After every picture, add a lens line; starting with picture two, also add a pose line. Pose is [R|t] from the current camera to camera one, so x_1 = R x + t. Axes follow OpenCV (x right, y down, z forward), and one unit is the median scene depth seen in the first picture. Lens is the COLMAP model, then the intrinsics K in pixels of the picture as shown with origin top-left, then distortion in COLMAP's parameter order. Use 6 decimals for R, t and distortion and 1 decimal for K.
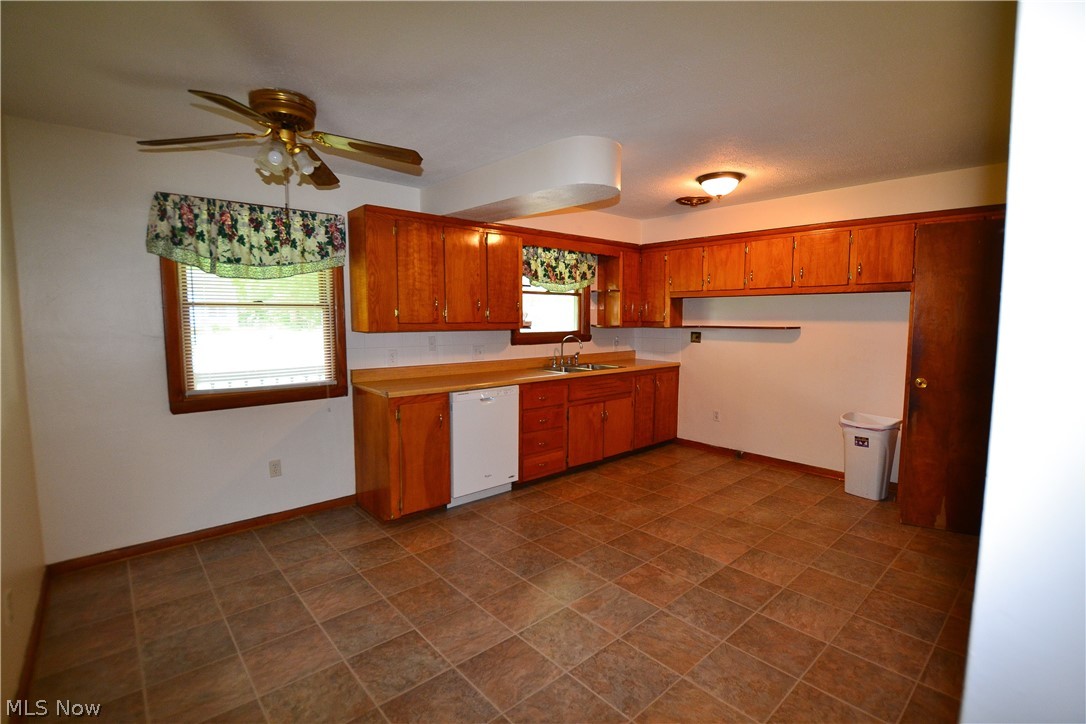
lens RADIAL K [[498.9, 0, 543.0], [0, 498.9, 362.0], [0, 0, 1]] dist [-0.023896, 0.000065]
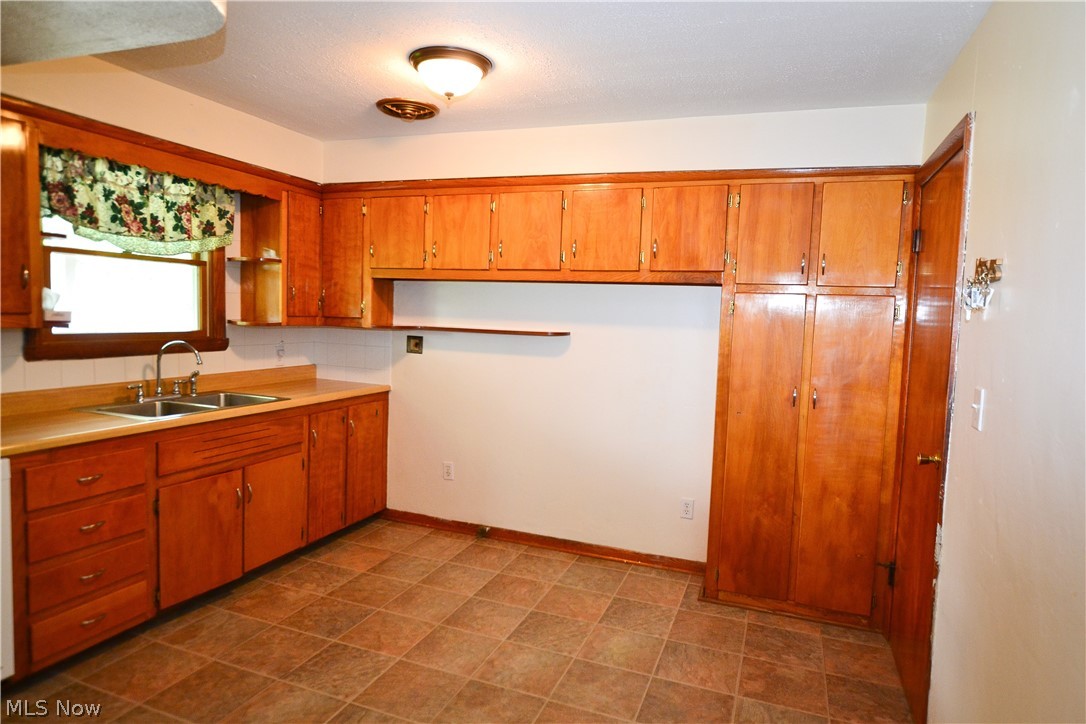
lens RADIAL K [[651.8, 0, 543.0], [0, 651.8, 362.0], [0, 0, 1]] dist [-0.003326, -0.000504]
pose [[0.888793, -0.004939, 0.458282, 0.084751], [0.006917, 0.999973, -0.002638, -0.026973], [-0.458256, 0.005515, 0.888803, 0.229694]]
